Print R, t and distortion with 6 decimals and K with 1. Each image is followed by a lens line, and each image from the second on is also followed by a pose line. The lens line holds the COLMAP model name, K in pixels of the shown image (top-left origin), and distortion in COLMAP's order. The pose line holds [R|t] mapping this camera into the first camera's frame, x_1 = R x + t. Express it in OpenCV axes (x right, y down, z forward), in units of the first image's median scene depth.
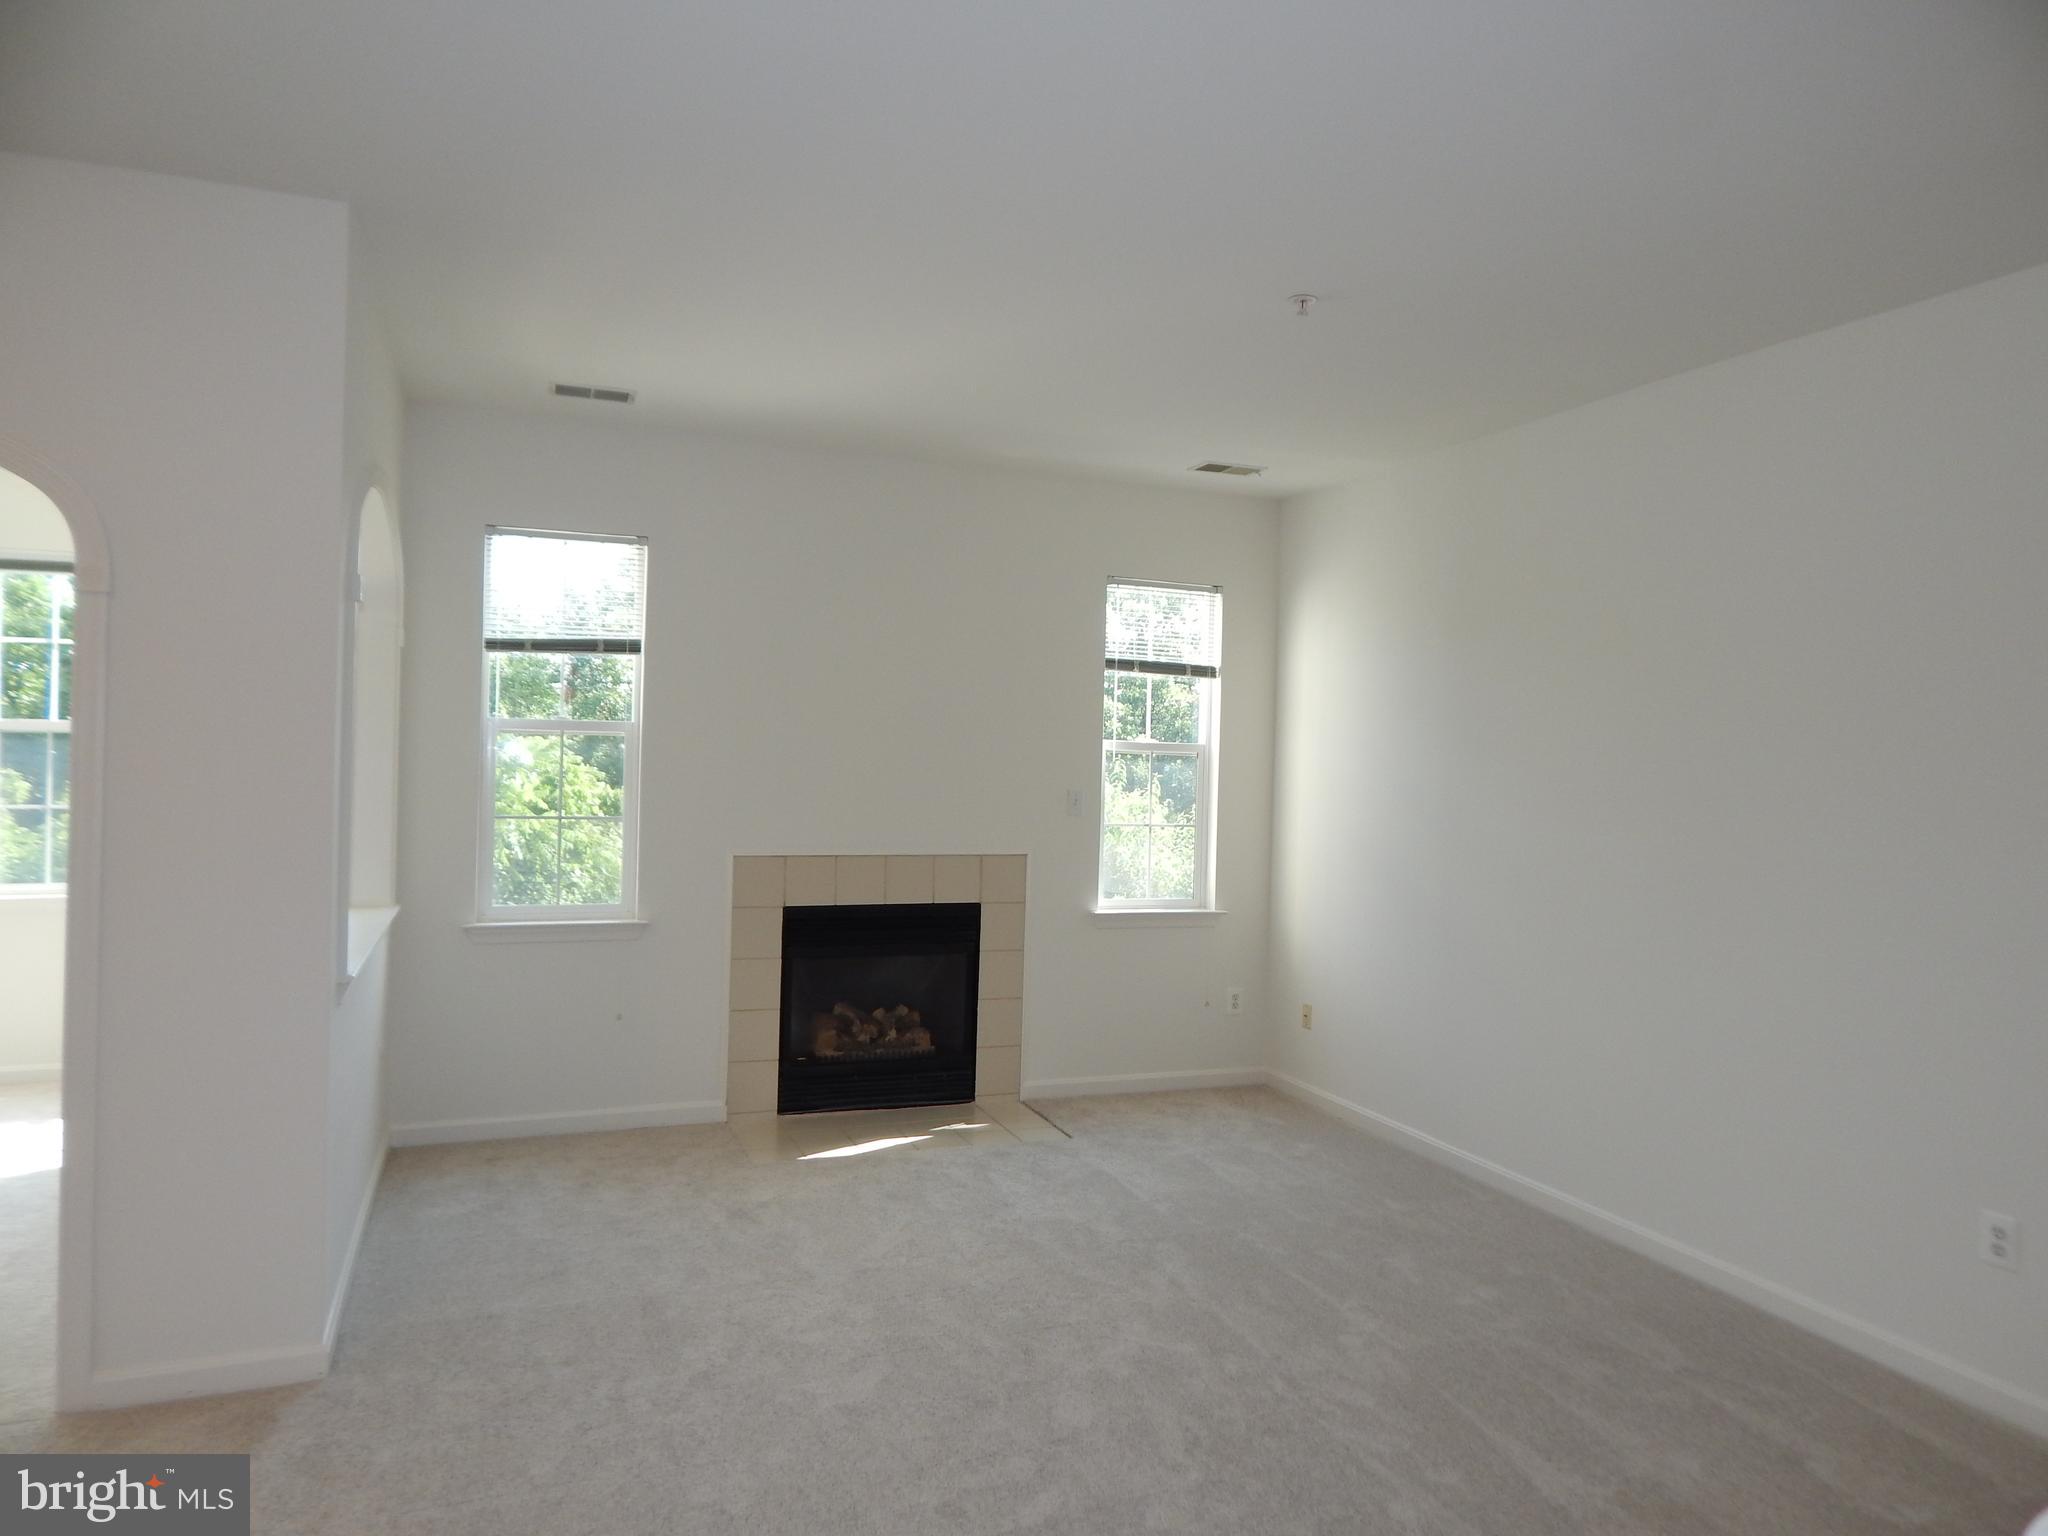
lens RADIAL K [[1346.5, 0, 1042.6], [0, 1346.5, 759.7], [0, 0, 1]] dist [0.001221, -0.006476]
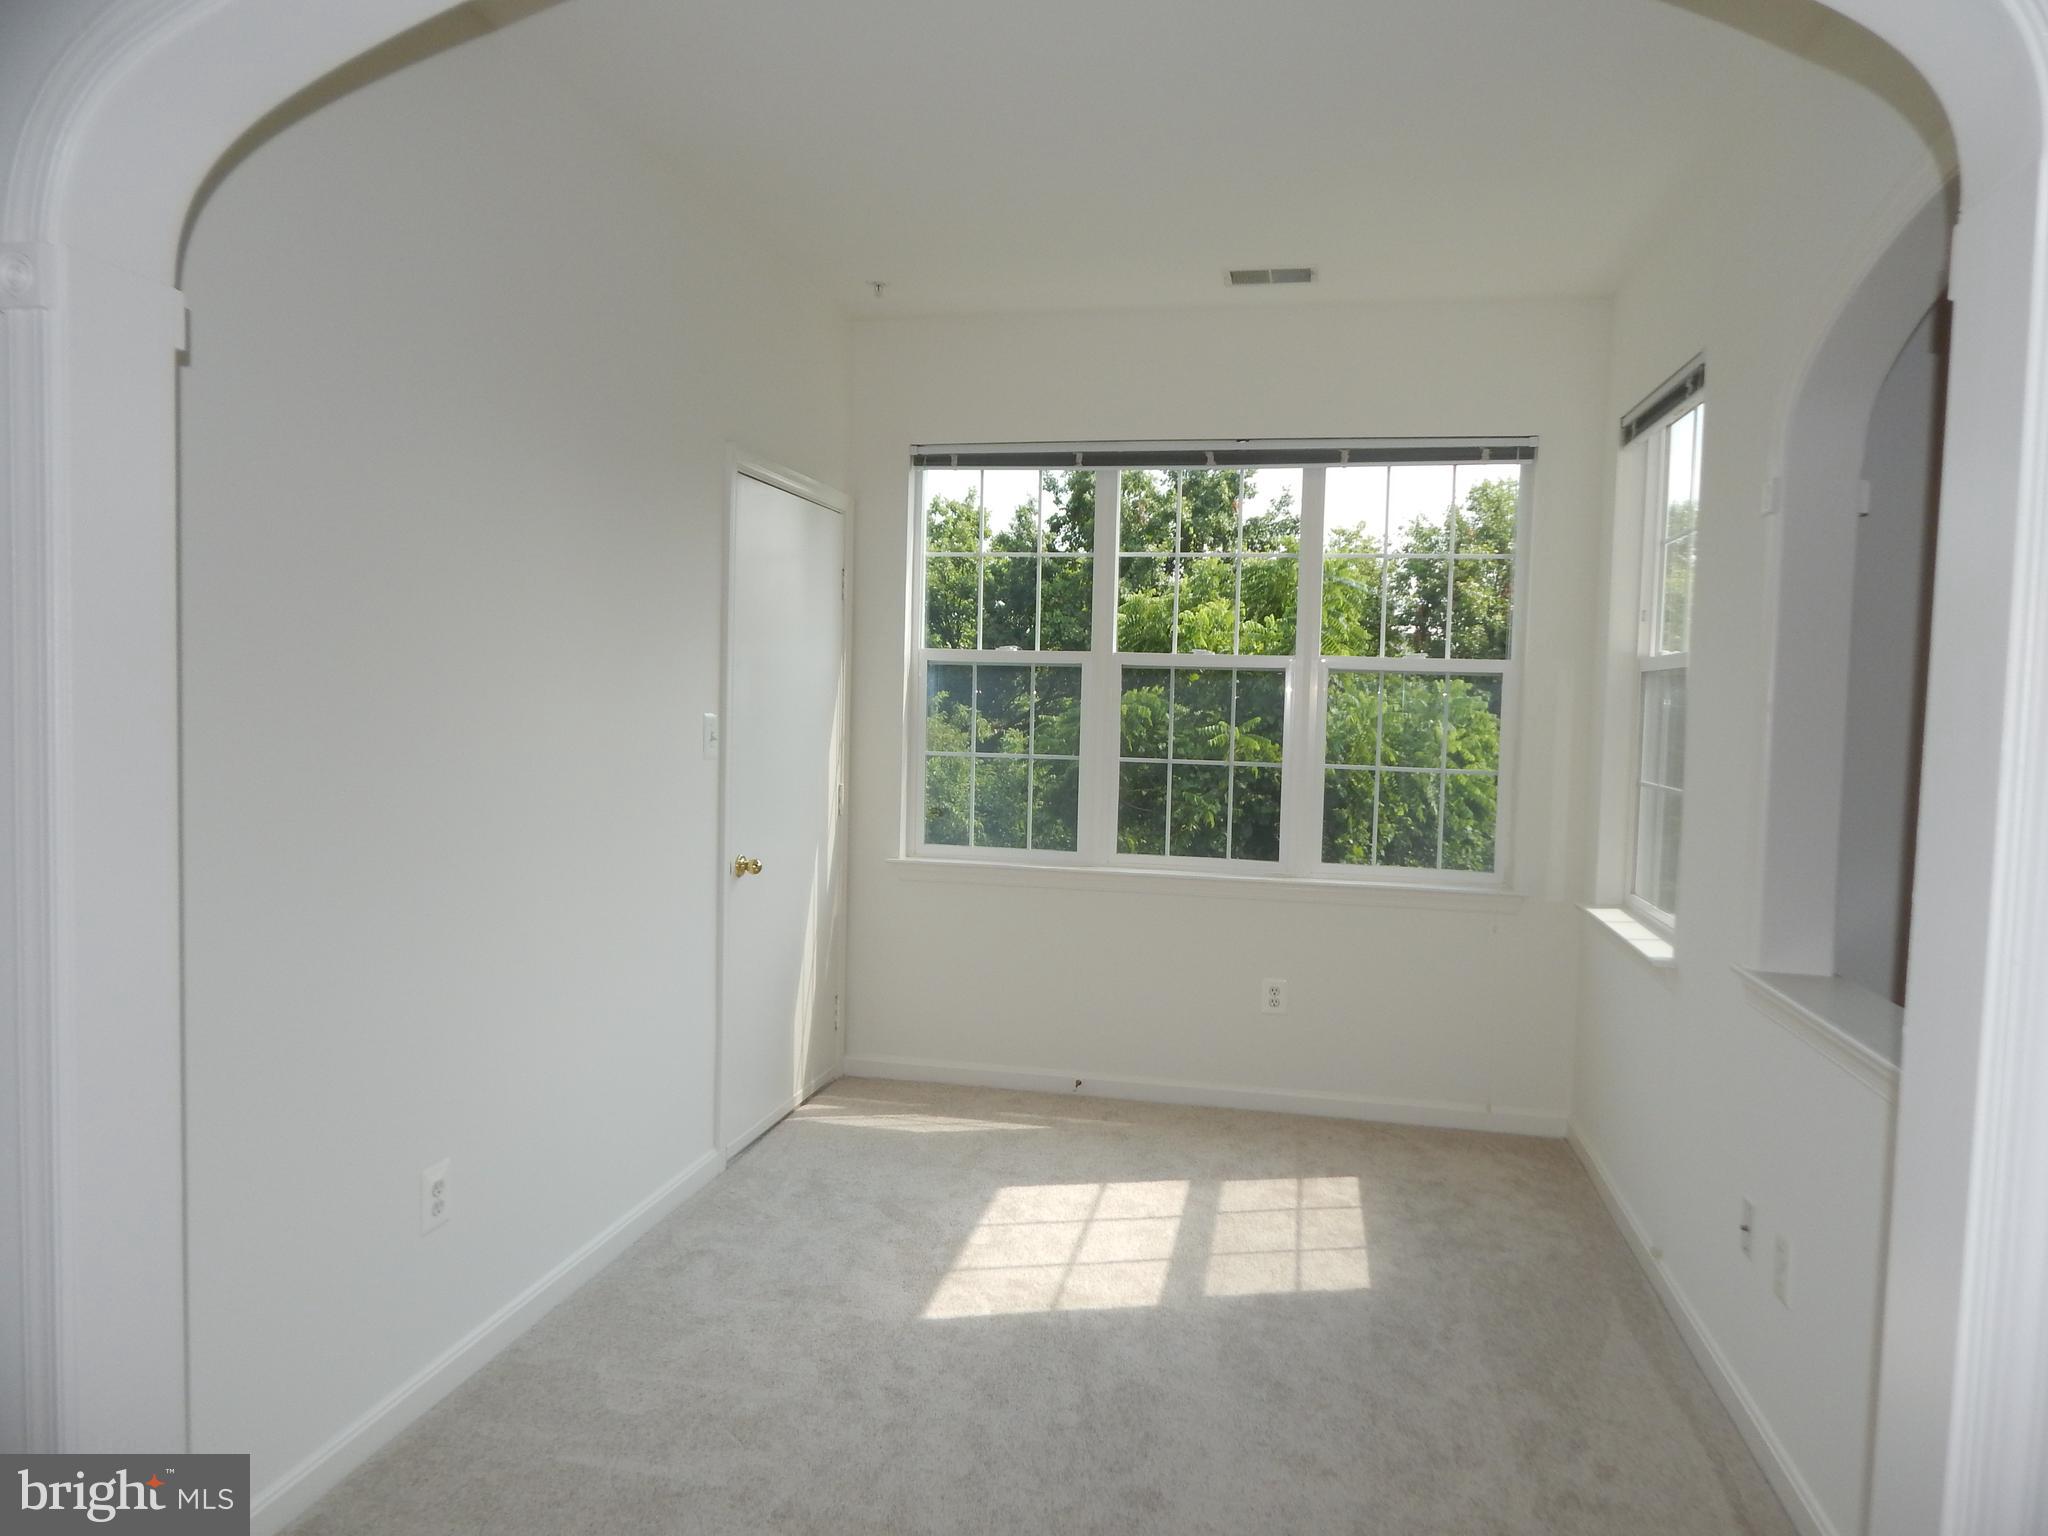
lens RADIAL K [[1345.7, 0, 1032.2], [0, 1345.7, 754.5], [0, 0, 1]] dist [0.002694, -0.014273]
pose [[0.837580, 0.033993, -0.545256, -0.399446], [-0.013596, 0.999050, 0.041399, -0.002933], [0.546146, -0.027261, 0.837247, 0.297641]]
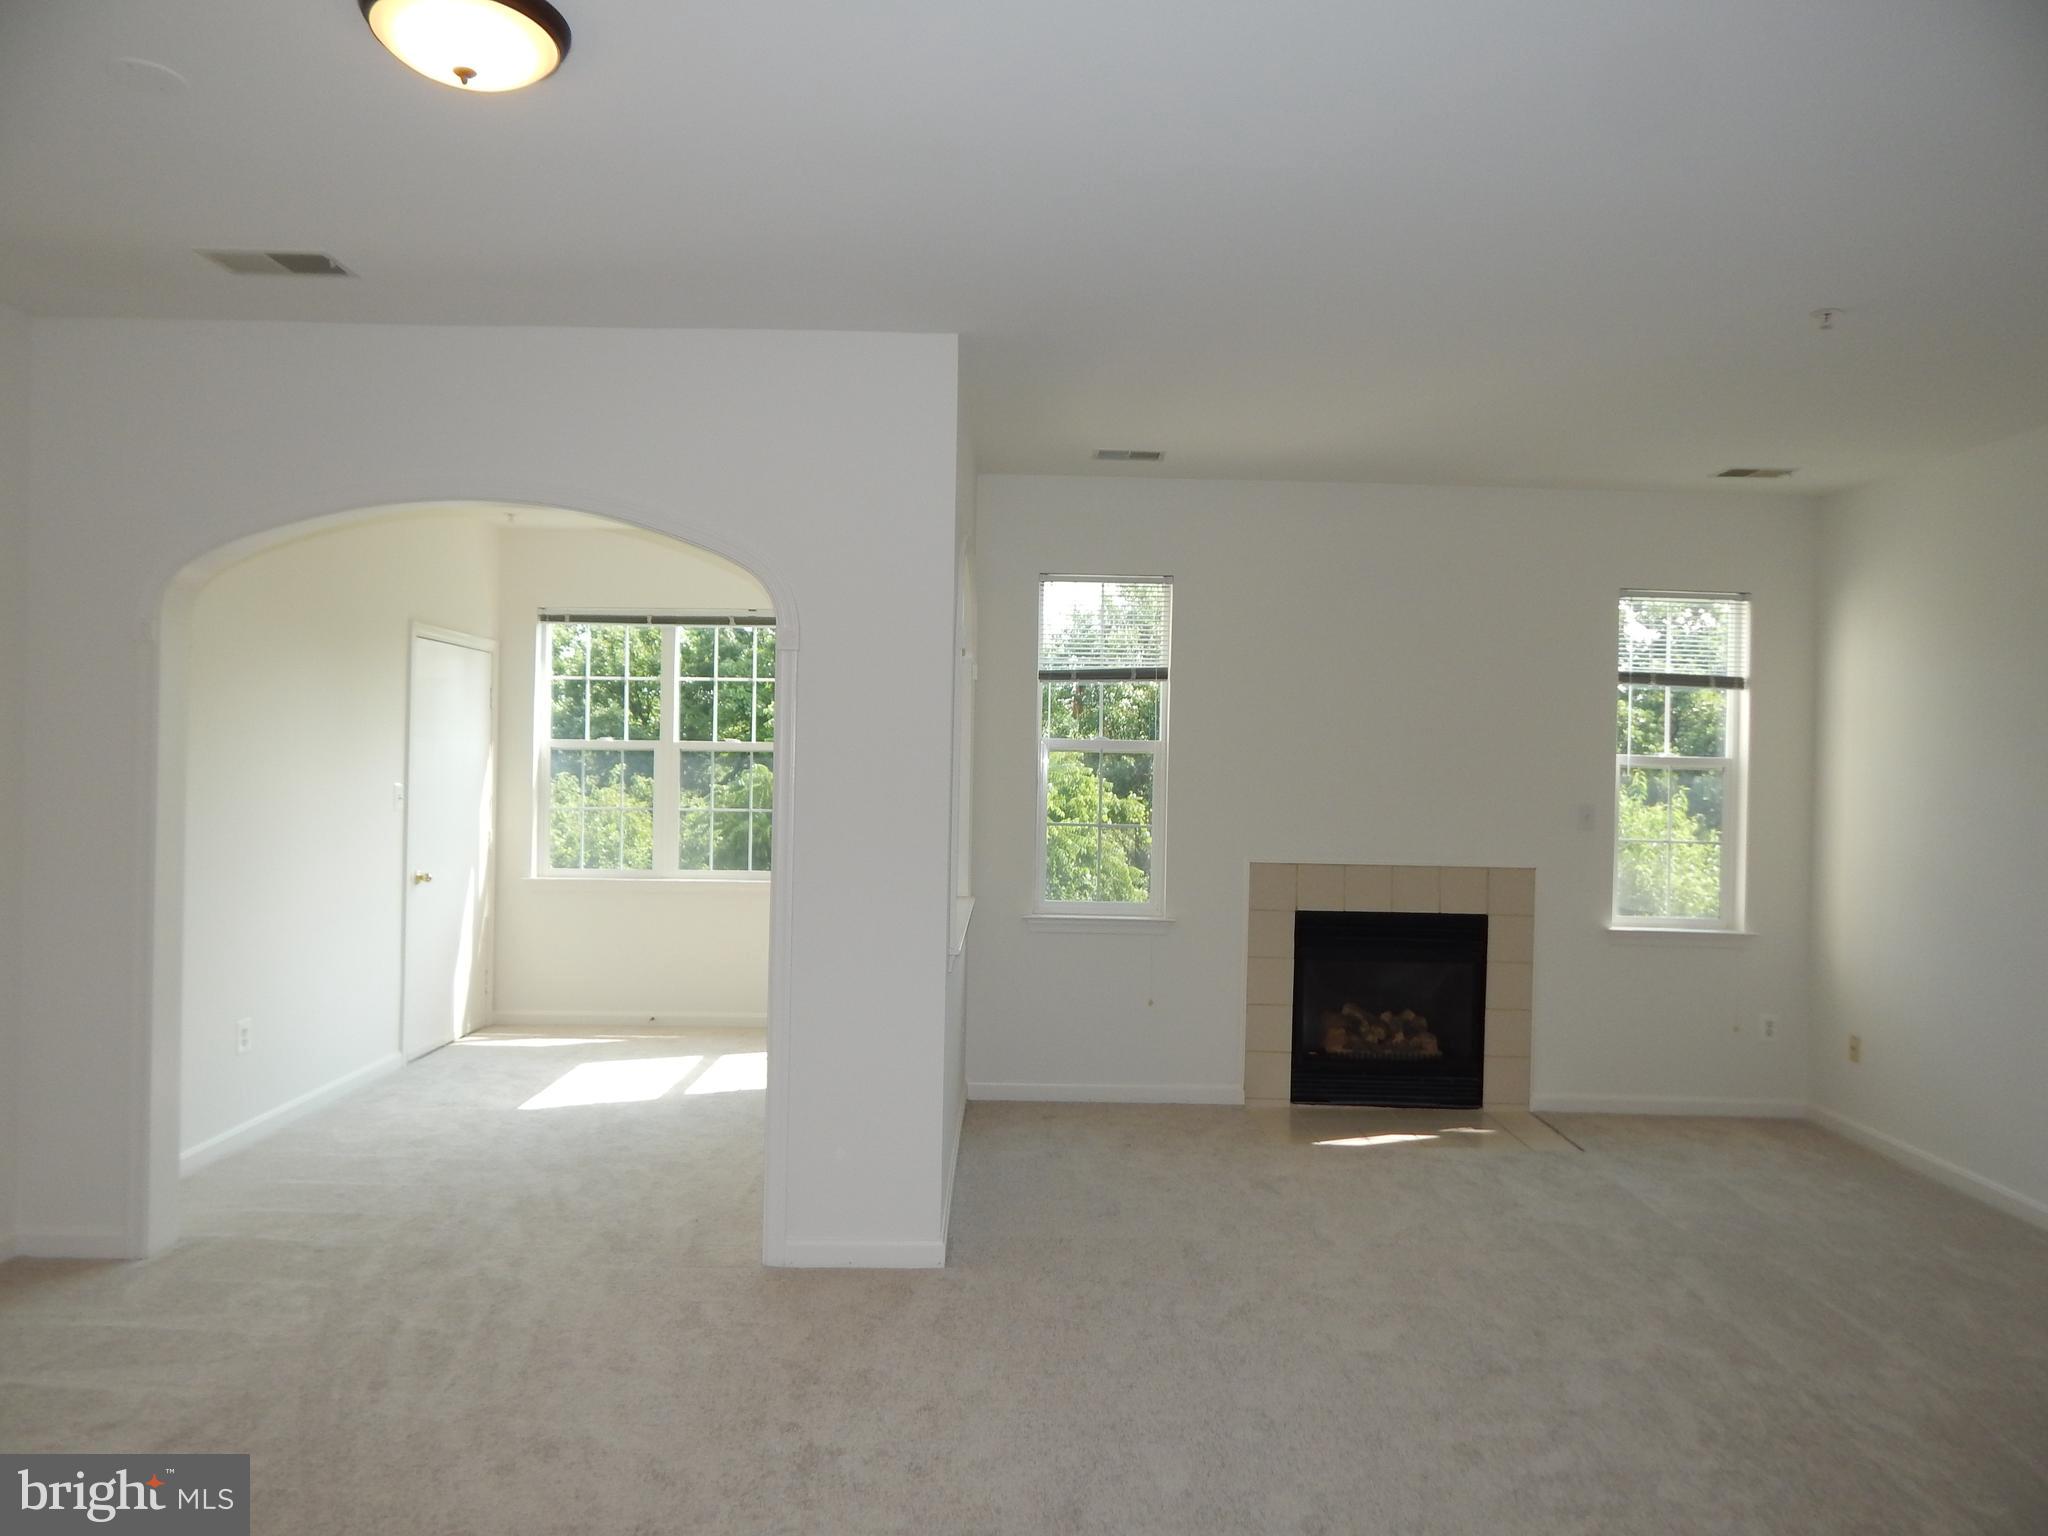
lens RADIAL K [[1346.5, 0, 1026.2], [0, 1346.5, 744.9], [0, 0, 1]] dist [-0.013629, -0.005037]
pose [[0.931380, -0.006880, -0.363984, -0.000161], [0.000074, 0.999825, -0.018708, -0.003380], [0.364049, 0.017398, 0.931217, -0.084829]]
